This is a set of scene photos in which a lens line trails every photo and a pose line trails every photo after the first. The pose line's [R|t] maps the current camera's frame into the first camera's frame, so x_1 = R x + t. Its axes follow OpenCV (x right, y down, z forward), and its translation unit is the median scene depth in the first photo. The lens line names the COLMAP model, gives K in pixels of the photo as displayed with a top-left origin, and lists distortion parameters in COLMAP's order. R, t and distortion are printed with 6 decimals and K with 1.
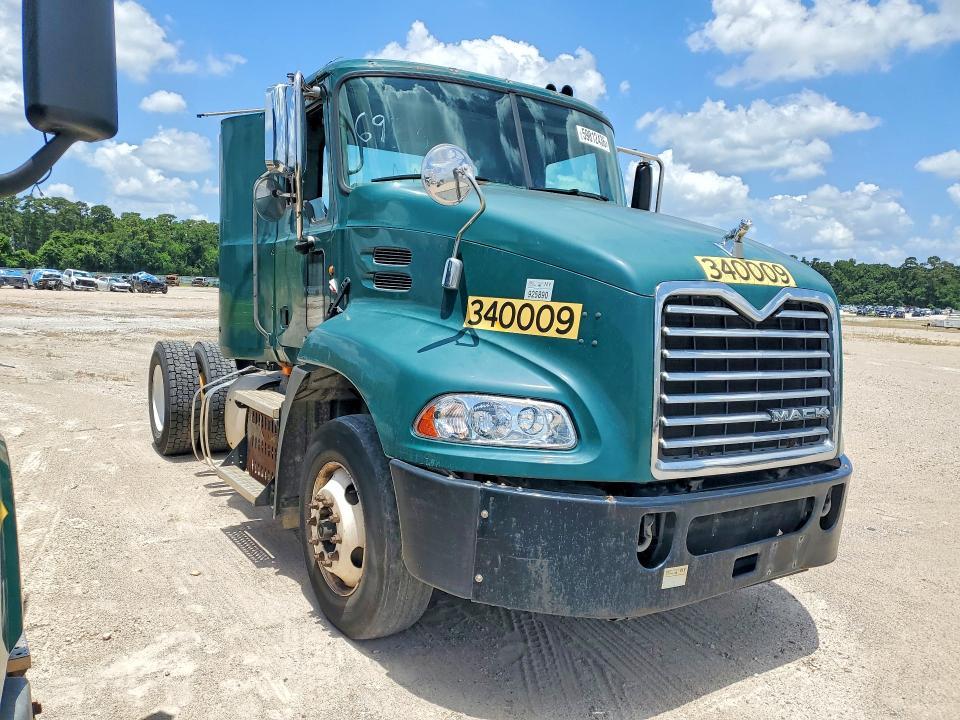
lens RADIAL K [[773.8, 0, 435.7], [0, 773.8, 361.4], [0, 0, 1]] dist [0.002679, 0.002709]
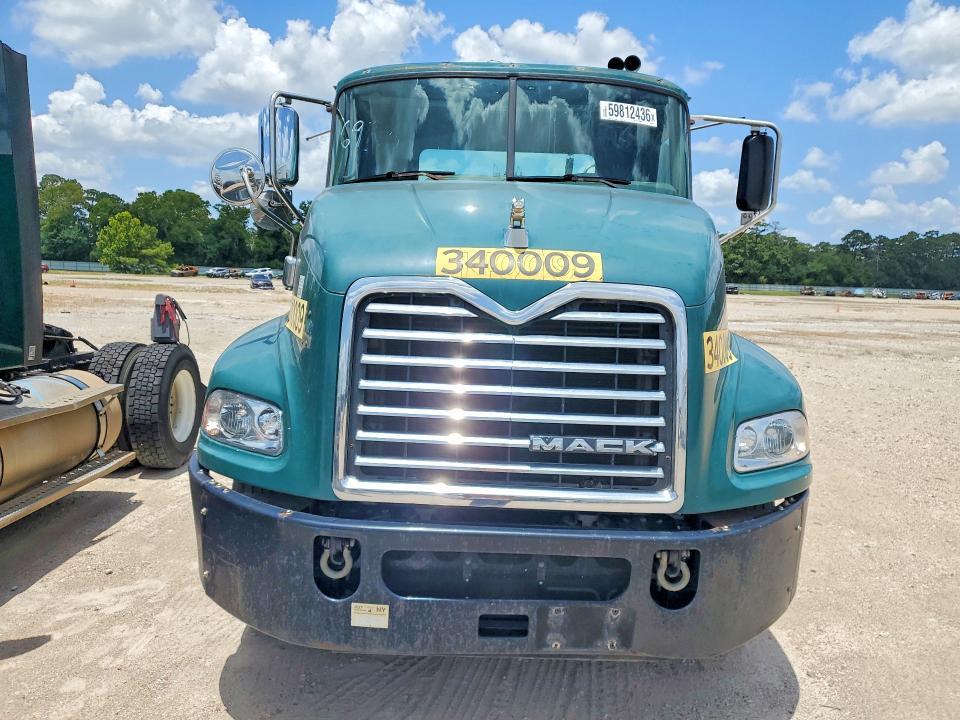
lens RADIAL K [[769.3, 0, 480.0], [0, 769.3, 360.0], [0, 0, 1]] dist [0.115092, -0.226845]
pose [[0.847804, 0.036553, -0.529049, 0.769042], [-0.044926, 0.998986, -0.002972, -0.009652], [0.528403, 0.026288, 0.848586, 0.282103]]
